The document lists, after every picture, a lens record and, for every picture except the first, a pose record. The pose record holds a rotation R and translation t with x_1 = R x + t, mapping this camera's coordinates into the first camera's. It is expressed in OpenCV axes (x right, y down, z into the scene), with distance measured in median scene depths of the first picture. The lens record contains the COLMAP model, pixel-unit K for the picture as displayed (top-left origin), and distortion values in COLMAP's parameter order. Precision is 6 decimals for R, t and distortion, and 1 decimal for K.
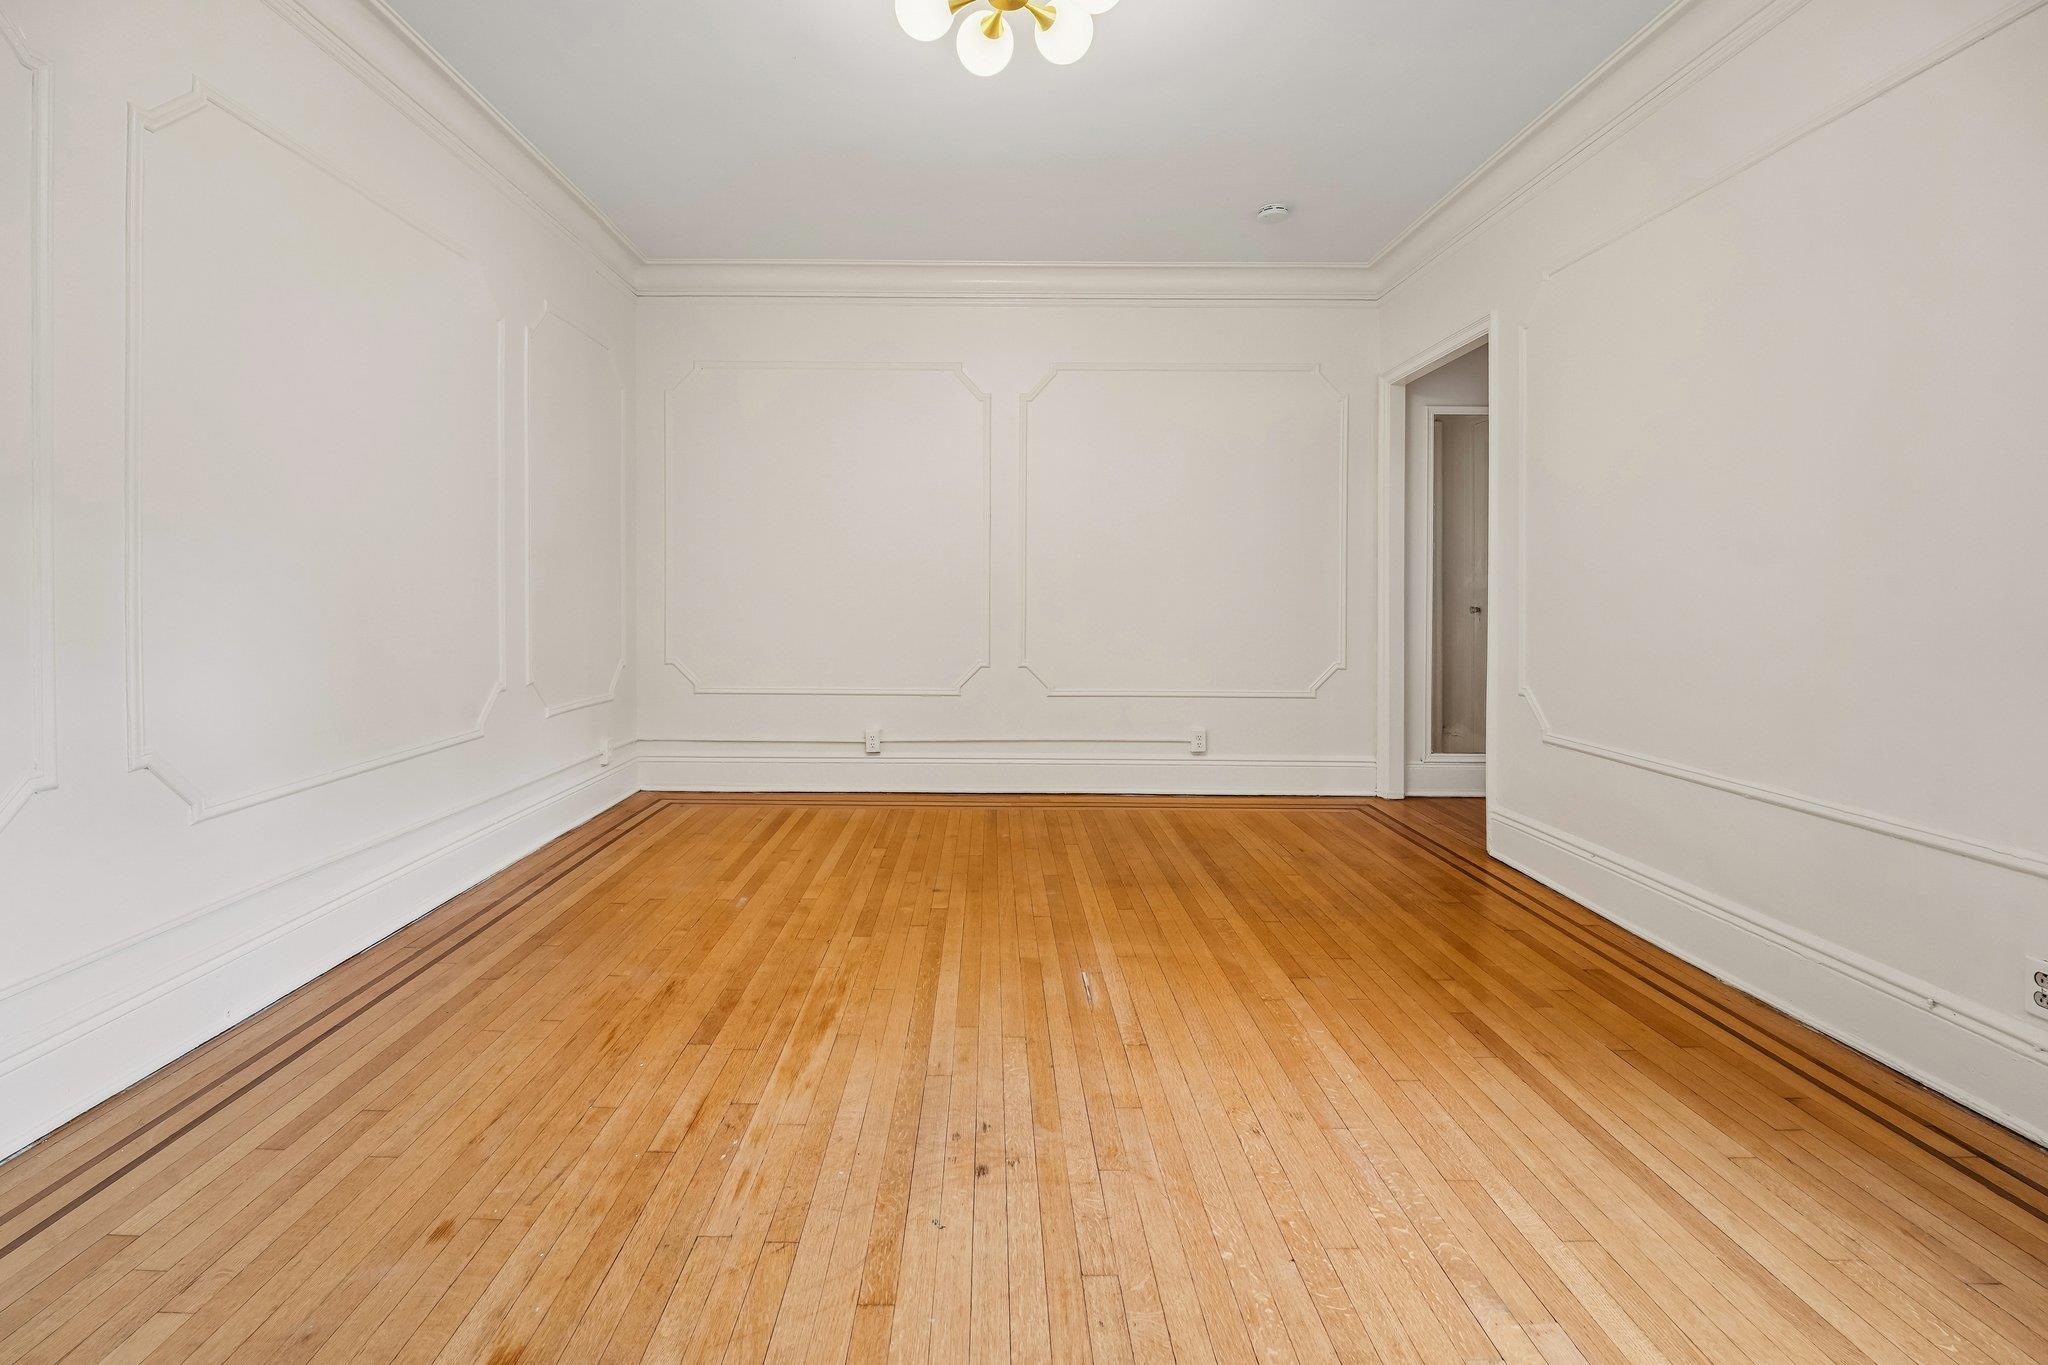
lens RADIAL K [[887.7, 0, 994.1], [0, 887.7, 573.8], [0, 0, 1]] dist [0.020323, -0.020826]
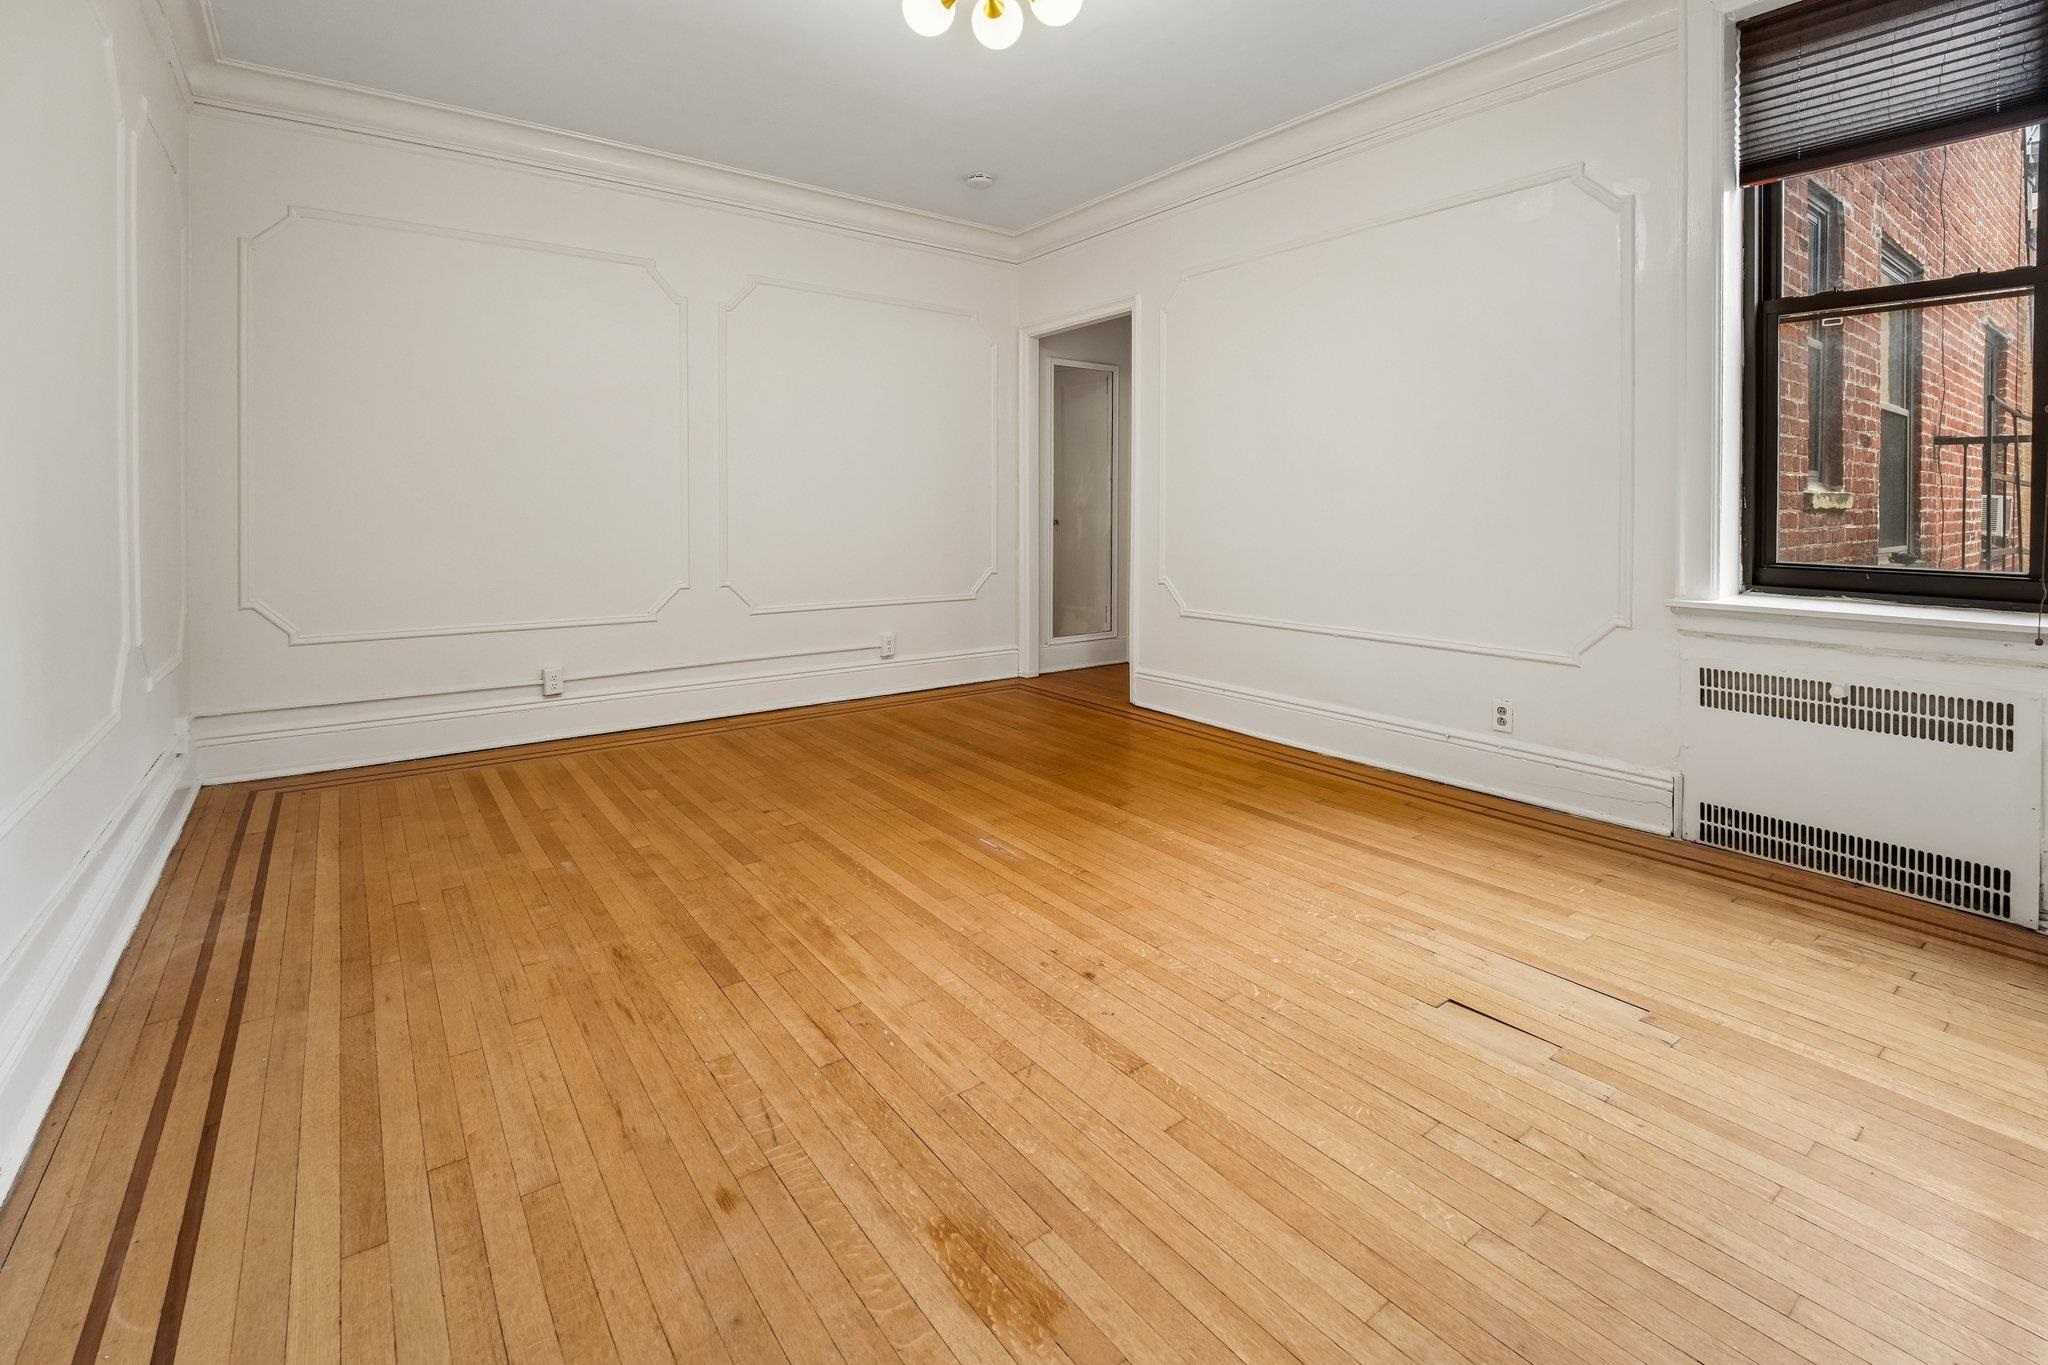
lens RADIAL K [[899.9, 0, 1020.6], [0, 899.9, 511.0], [0, 0, 1]] dist [0.012250, -0.012188]
pose [[0.799985, -0.004118, 0.600006, -0.641486], [-0.009612, 0.999760, 0.019677, -0.000274], [-0.599943, -0.021509, 0.799754, 0.052551]]
